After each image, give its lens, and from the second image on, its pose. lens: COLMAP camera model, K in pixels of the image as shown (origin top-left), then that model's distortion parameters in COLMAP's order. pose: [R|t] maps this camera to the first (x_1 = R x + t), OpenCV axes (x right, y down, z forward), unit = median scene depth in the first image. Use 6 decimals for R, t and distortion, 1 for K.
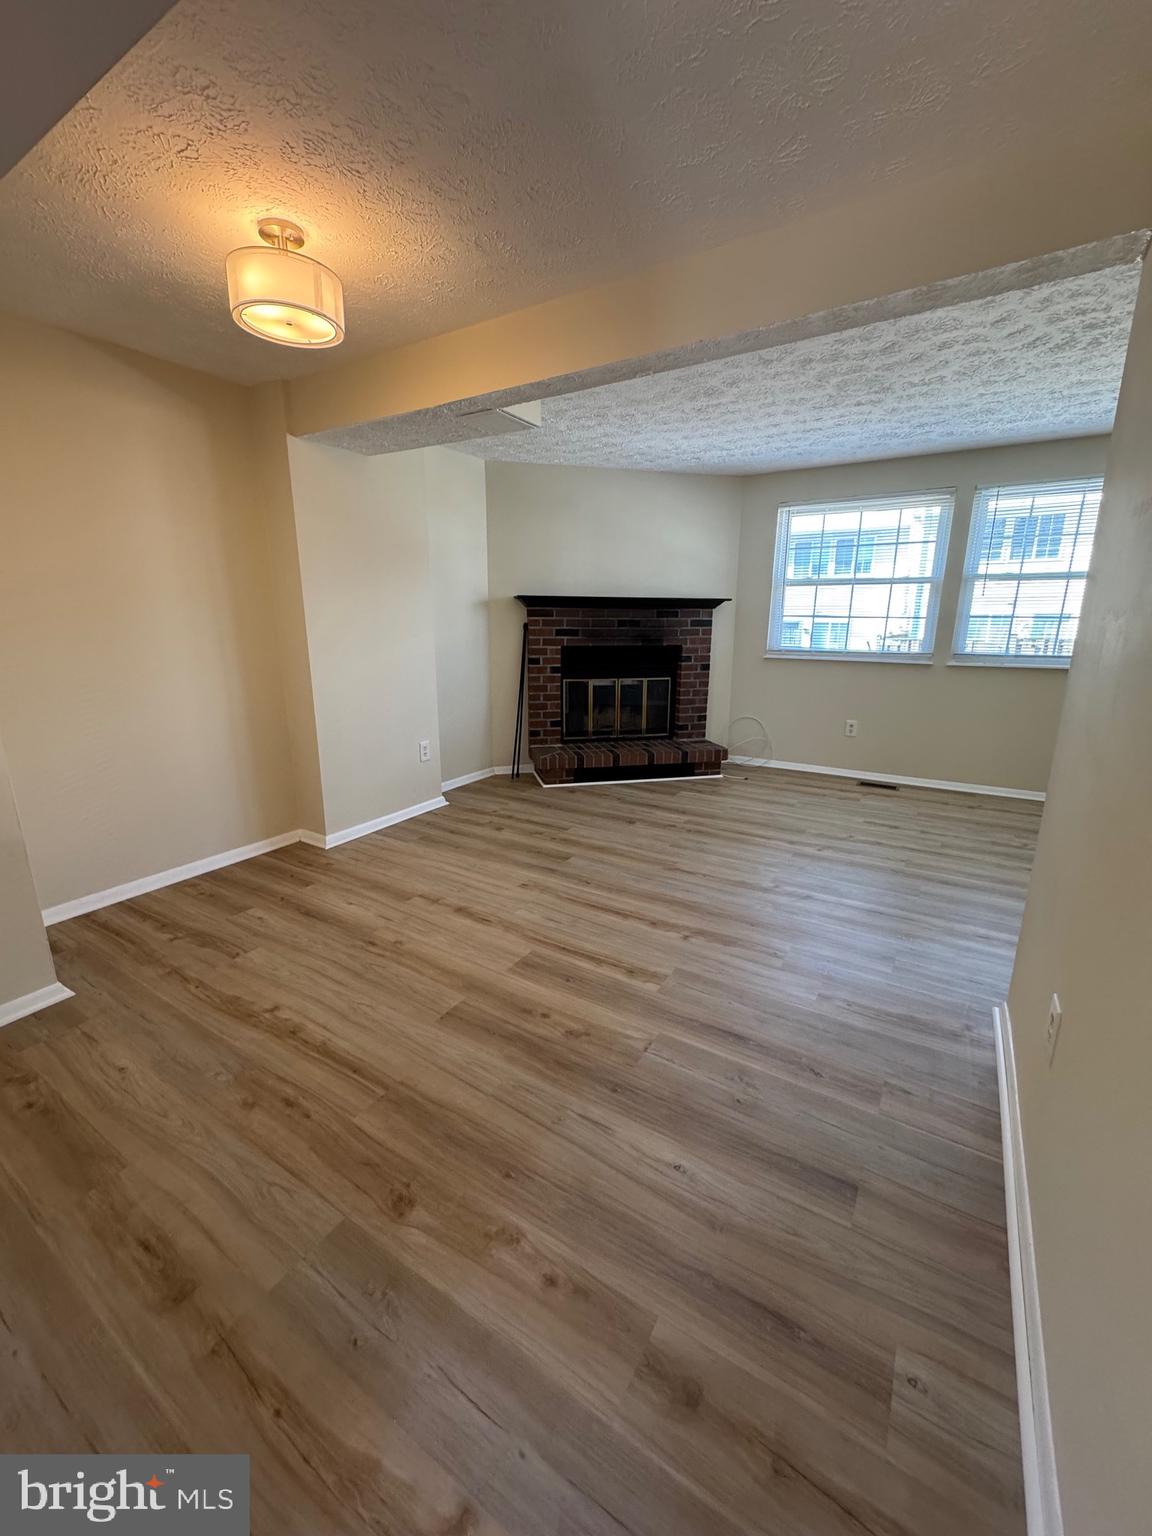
lens RADIAL K [[613.5, 0, 576.0], [0, 613.5, 768.0], [0, 0, 1]] dist [-0.002123, -0.000221]
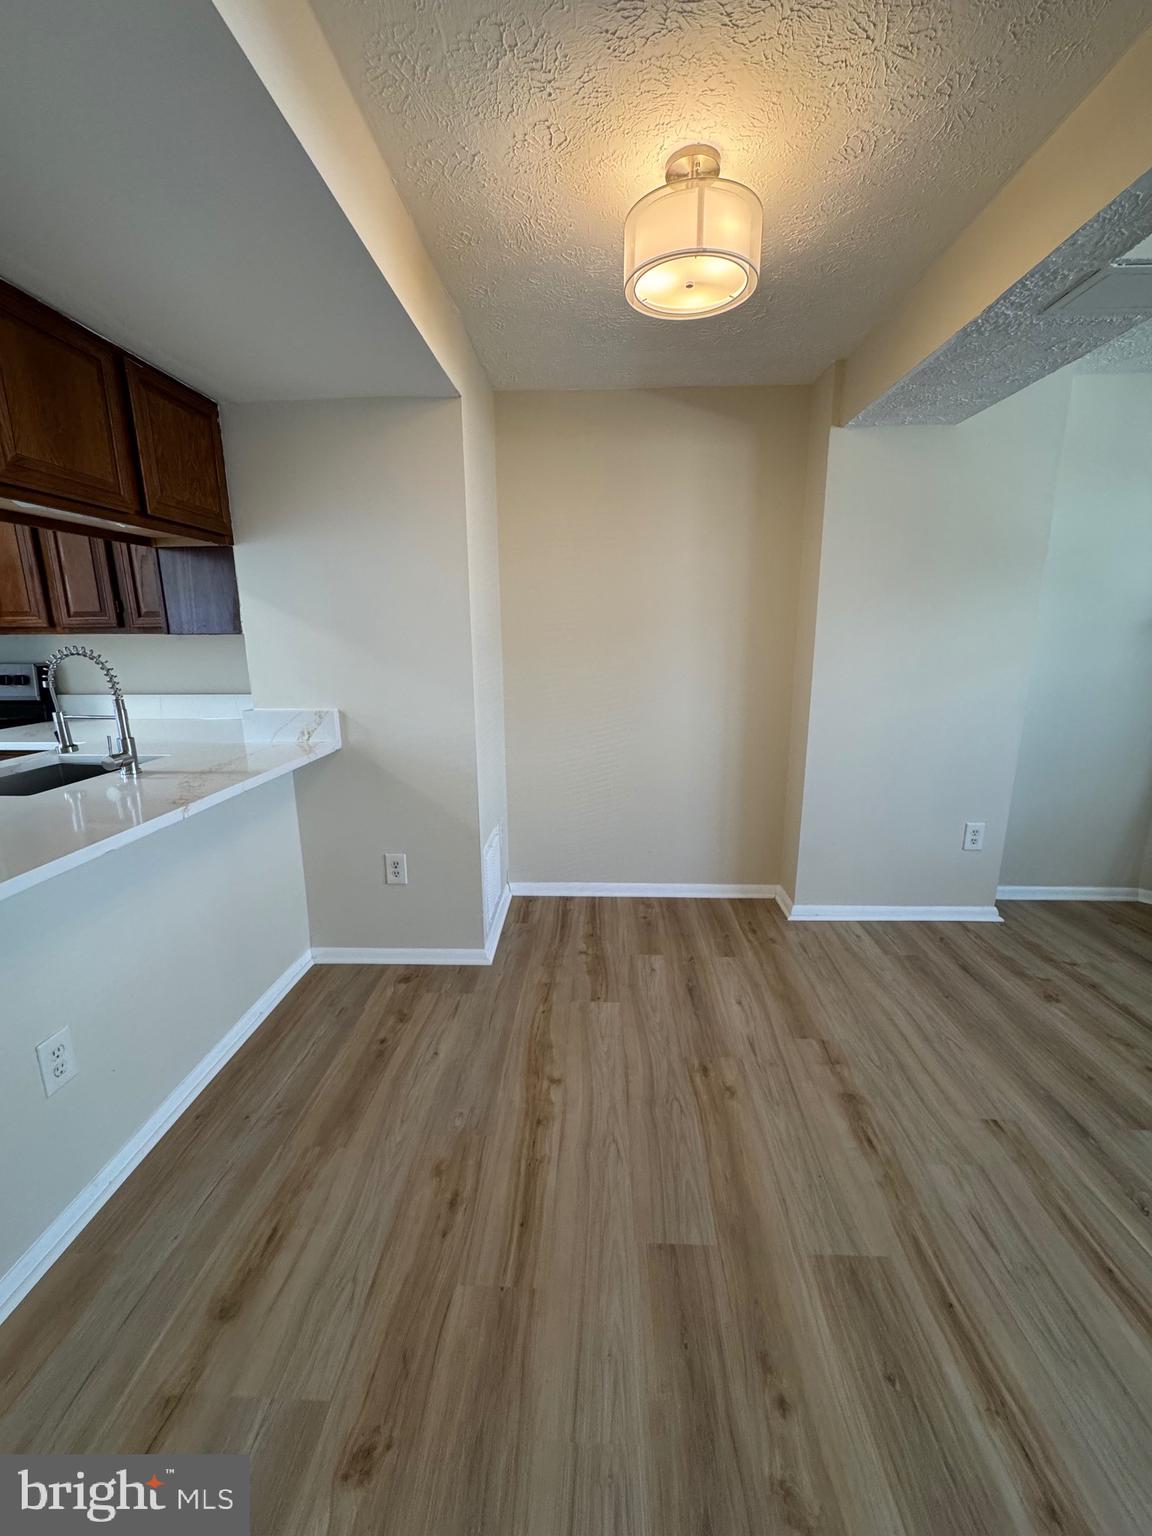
lens RADIAL K [[613.5, 0, 576.0], [0, 613.5, 768.0], [0, 0, 1]] dist [-0.002123, -0.000221]
pose [[0.490825, 0.185506, -0.851280, 0.108246], [-0.202241, 0.974641, 0.095781, -0.079065], [0.847460, 0.125152, 0.515895, 0.252005]]
